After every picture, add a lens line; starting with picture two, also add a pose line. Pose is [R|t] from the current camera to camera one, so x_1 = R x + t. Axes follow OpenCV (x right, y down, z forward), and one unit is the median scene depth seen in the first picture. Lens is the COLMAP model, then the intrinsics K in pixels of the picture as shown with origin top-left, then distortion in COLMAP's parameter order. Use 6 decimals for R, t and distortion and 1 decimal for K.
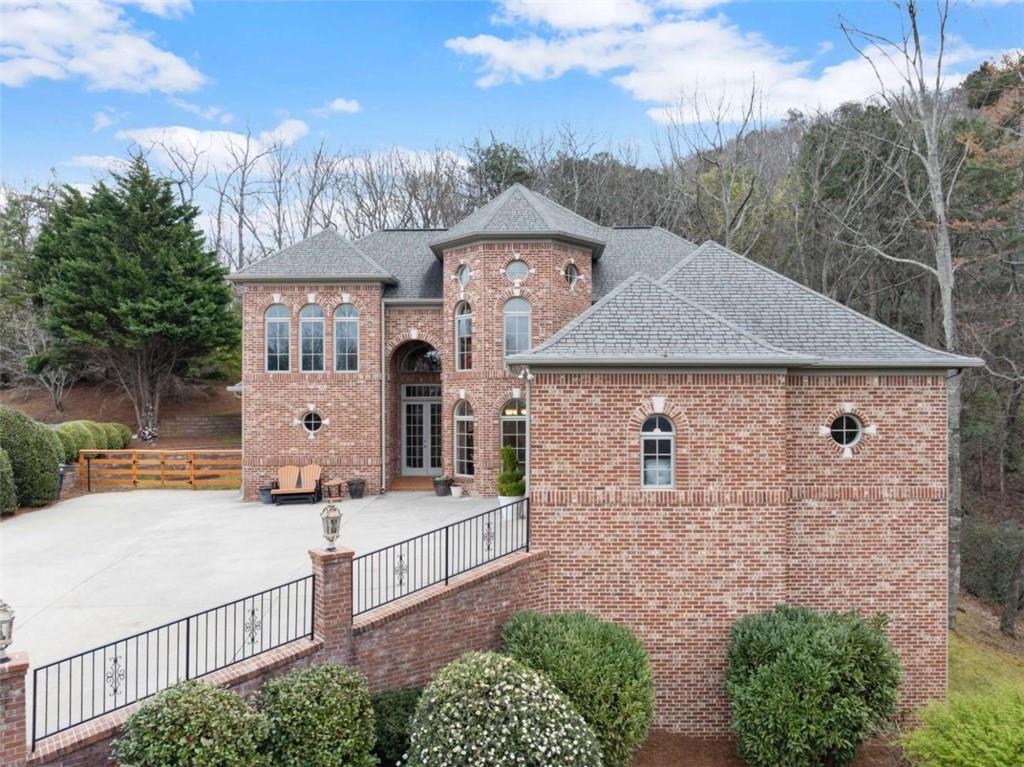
lens RADIAL K [[748.9, 0, 515.9], [0, 748.9, 394.1], [0, 0, 1]] dist [-0.042491, 0.010248]
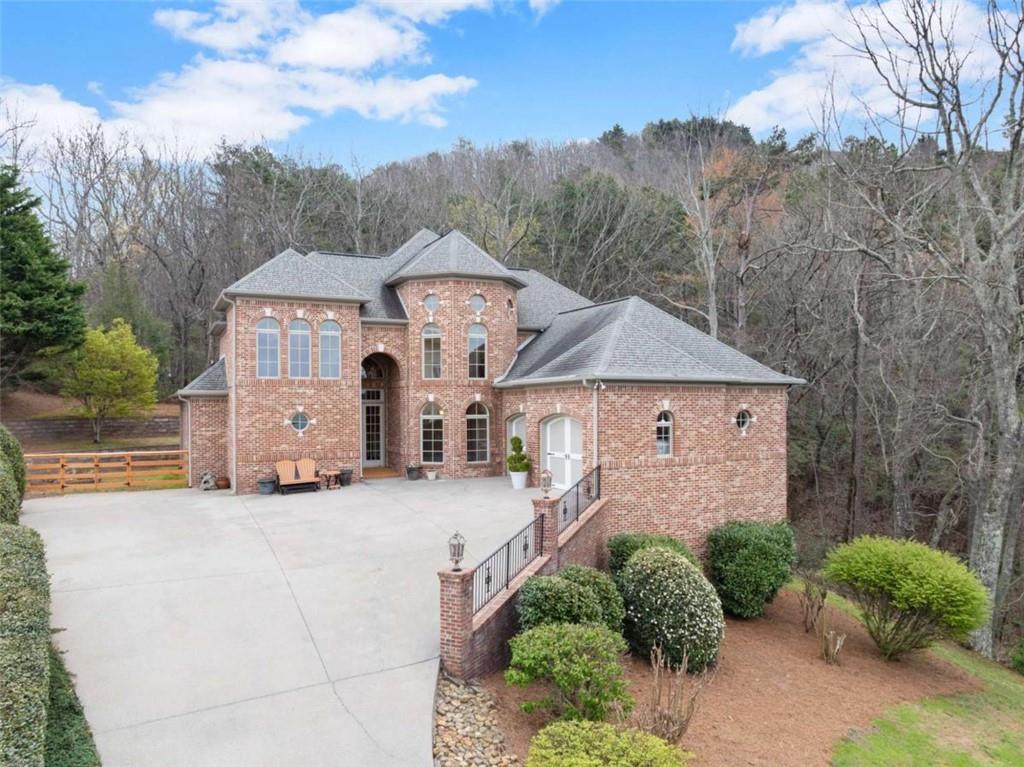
lens RADIAL K [[748.9, 0, 538.0], [0, 748.9, 409.3], [0, 0, 1]] dist [-0.042491, 0.010248]
pose [[0.877782, -0.004858, 0.479035, -0.515409], [-0.002768, 0.999880, 0.015211, -0.000378], [-0.479052, -0.014678, 0.877664, -0.184719]]
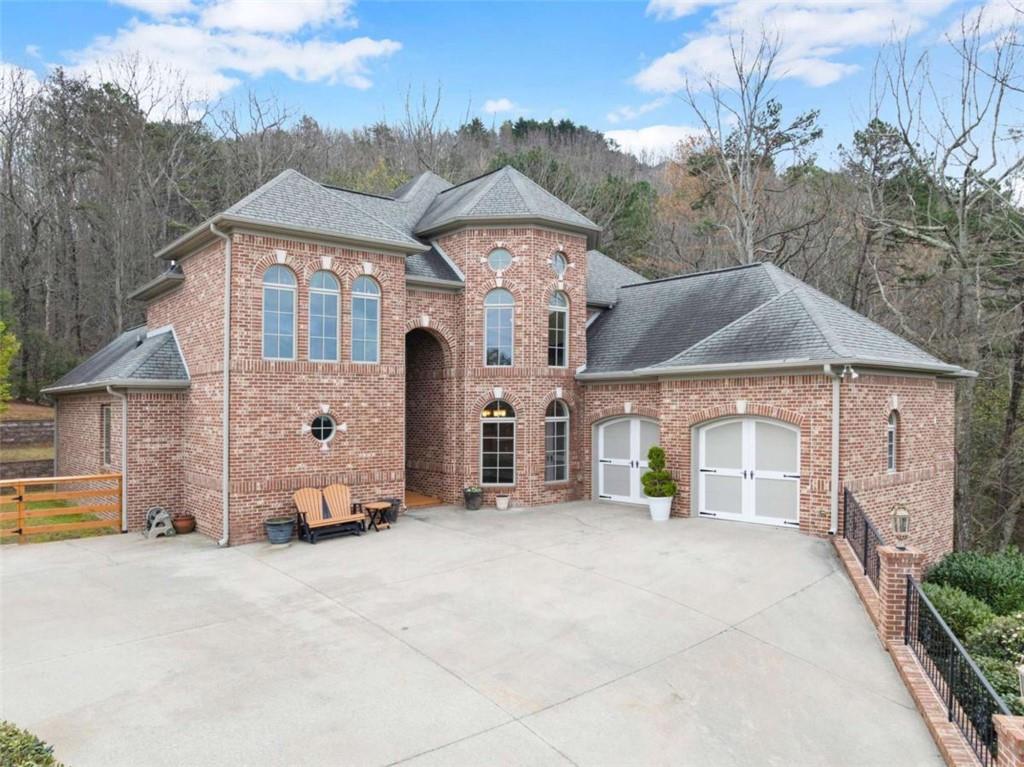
lens RADIAL K [[748.9, 0, 546.2], [0, 748.9, 399.8], [0, 0, 1]] dist [-0.042491, 0.010248]
pose [[0.739249, 0.004972, 0.673414, -0.629966], [-0.005227, 0.999985, -0.001645, 0.009269], [-0.673412, -0.002304, 0.739263, 0.305709]]
